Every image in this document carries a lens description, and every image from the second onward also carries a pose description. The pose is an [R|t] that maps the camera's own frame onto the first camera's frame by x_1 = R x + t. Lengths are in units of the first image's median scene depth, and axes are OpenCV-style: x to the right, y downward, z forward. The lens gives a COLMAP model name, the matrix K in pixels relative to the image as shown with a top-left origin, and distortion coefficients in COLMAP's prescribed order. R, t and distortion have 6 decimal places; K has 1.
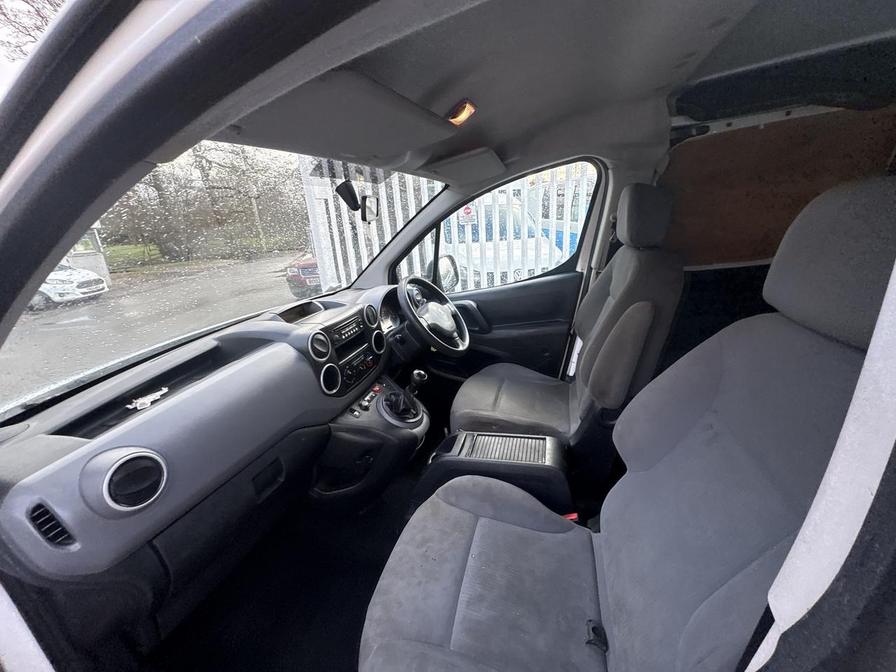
lens RADIAL K [[358.1, 0, 442.4], [0, 358.1, 336.8], [0, 0, 1]] dist [0.002223, -0.000085]
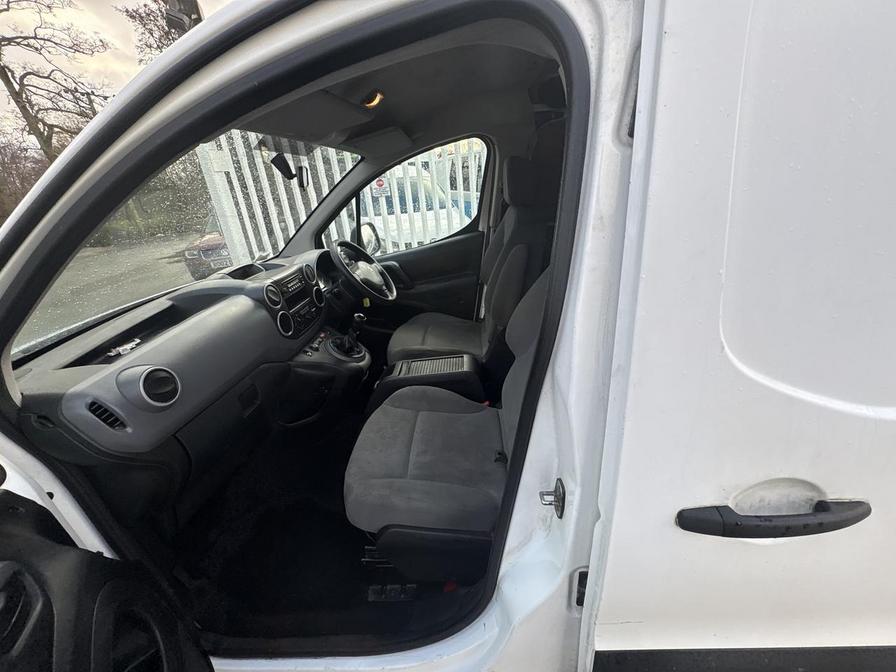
lens RADIAL K [[358.1, 0, 448.6], [0, 358.1, 334.8], [0, 0, 1]] dist [0.002223, -0.000085]
pose [[0.969539, -0.106483, 0.220582, -0.043005], [0.092896, 0.993133, 0.071110, 0.102388], [-0.226639, -0.048452, 0.972773, -0.248144]]
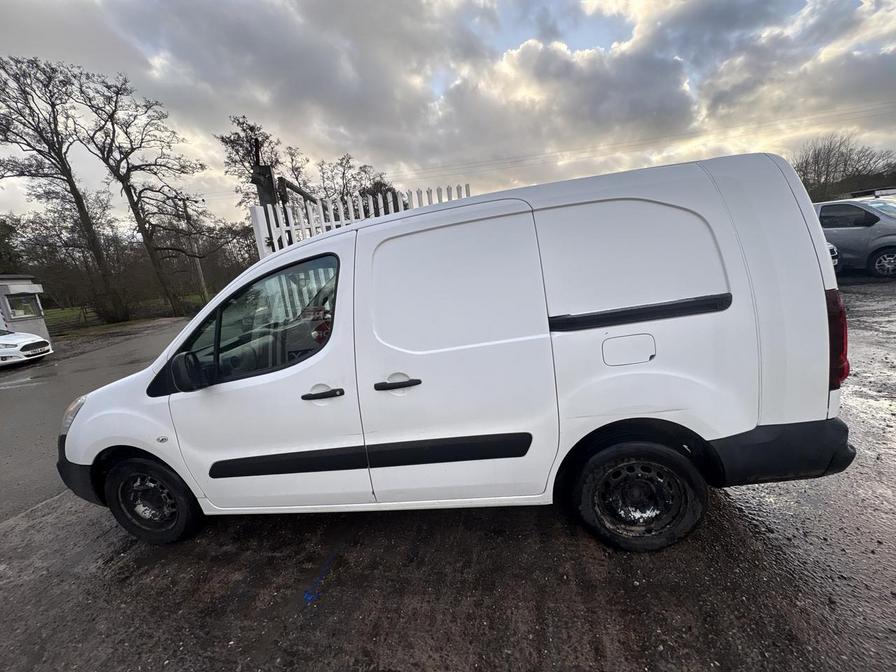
lens RADIAL K [[358.1, 0, 447.7], [0, 358.1, 332.9], [0, 0, 1]] dist [0.002223, -0.000085]
pose [[0.987612, -0.065632, 0.142534, 0.260648], [0.084278, 0.988059, -0.128986, 0.288753], [-0.132366, 0.139401, 0.981349, -1.066583]]
